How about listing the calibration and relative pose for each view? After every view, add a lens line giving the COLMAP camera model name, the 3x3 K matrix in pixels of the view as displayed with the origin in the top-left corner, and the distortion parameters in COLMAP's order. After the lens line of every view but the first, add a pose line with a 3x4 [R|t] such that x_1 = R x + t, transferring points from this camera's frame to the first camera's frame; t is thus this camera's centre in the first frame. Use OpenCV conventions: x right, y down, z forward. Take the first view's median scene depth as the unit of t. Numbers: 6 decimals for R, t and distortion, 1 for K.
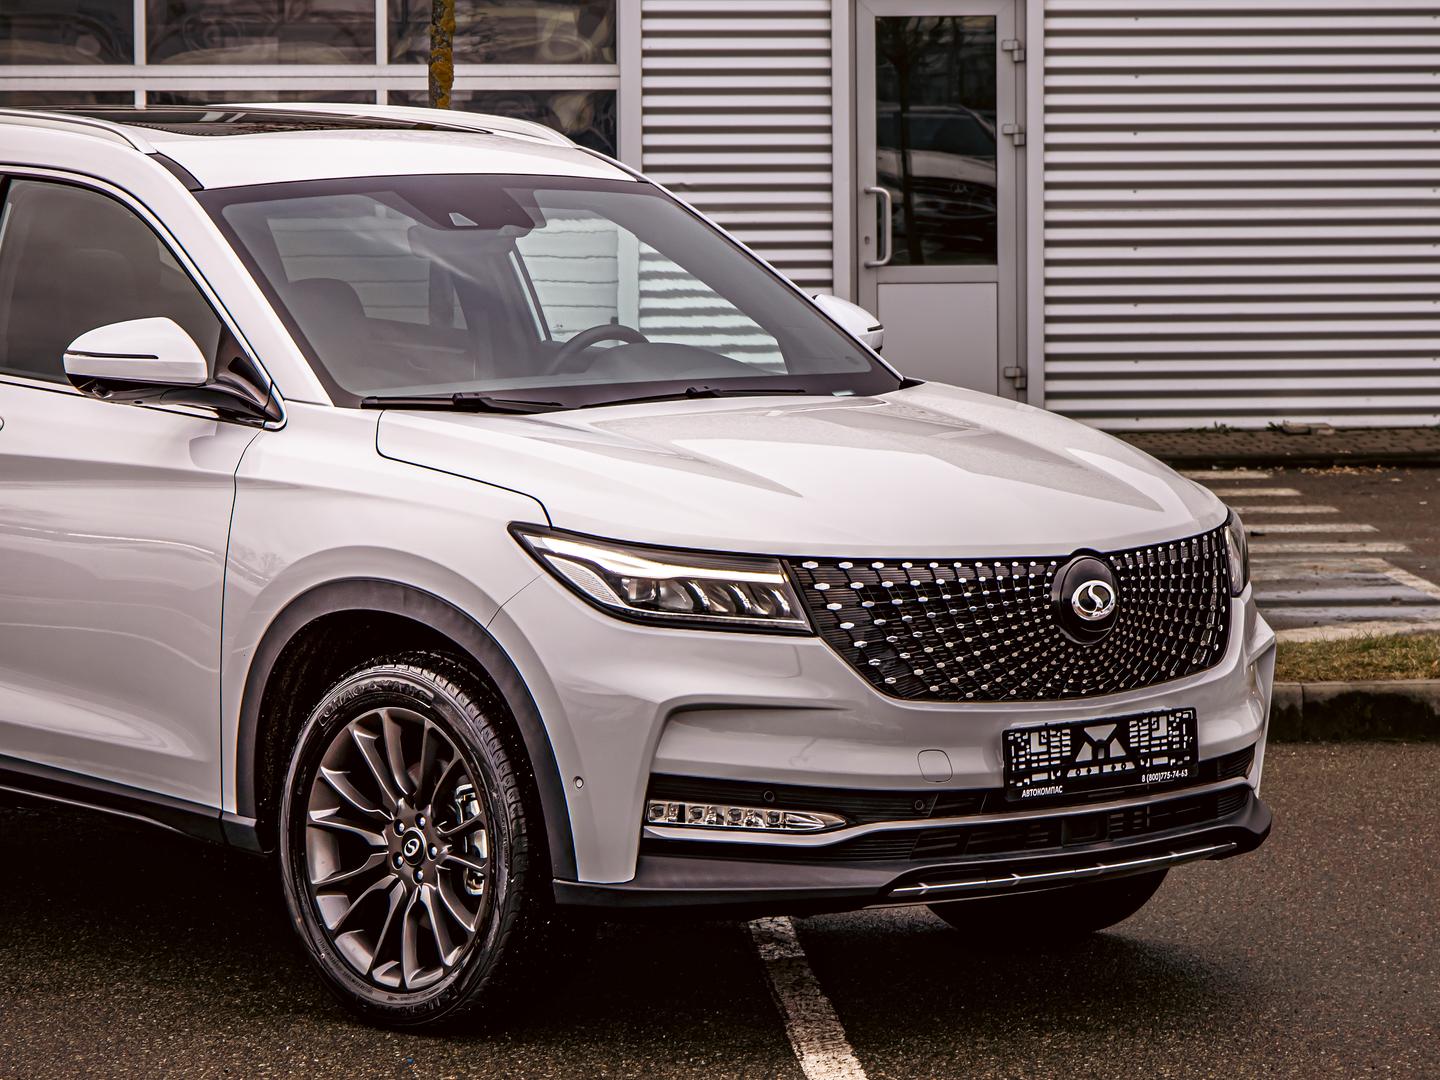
lens RADIAL K [[4789.1, 0, 720.0], [0, 4789.1, 540.0], [0, 0, 1]] dist [-0.107069, -1.276304]
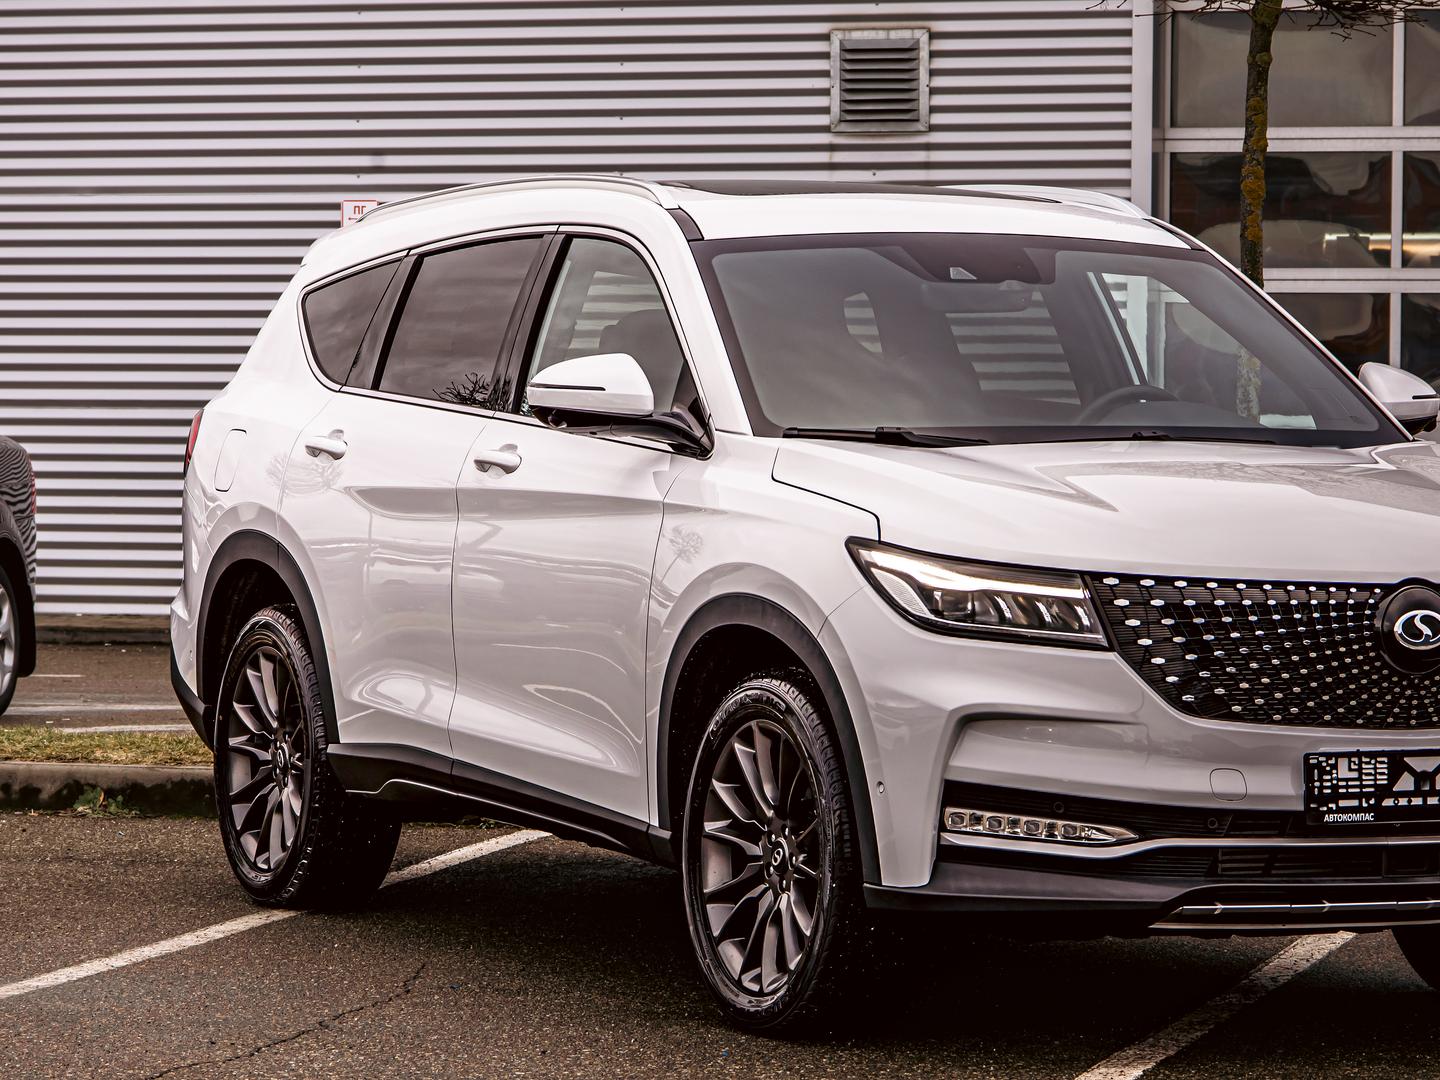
lens RADIAL K [[4789.1, 0, 720.0], [0, 4789.1, 540.0], [0, 0, 1]] dist [-0.107069, -1.276304]
pose [[0.948646, 0.019039, -0.315765, 0.254812], [-0.035557, 0.998279, -0.046631, 0.045766], [0.314334, 0.055464, 0.947691, 0.014622]]
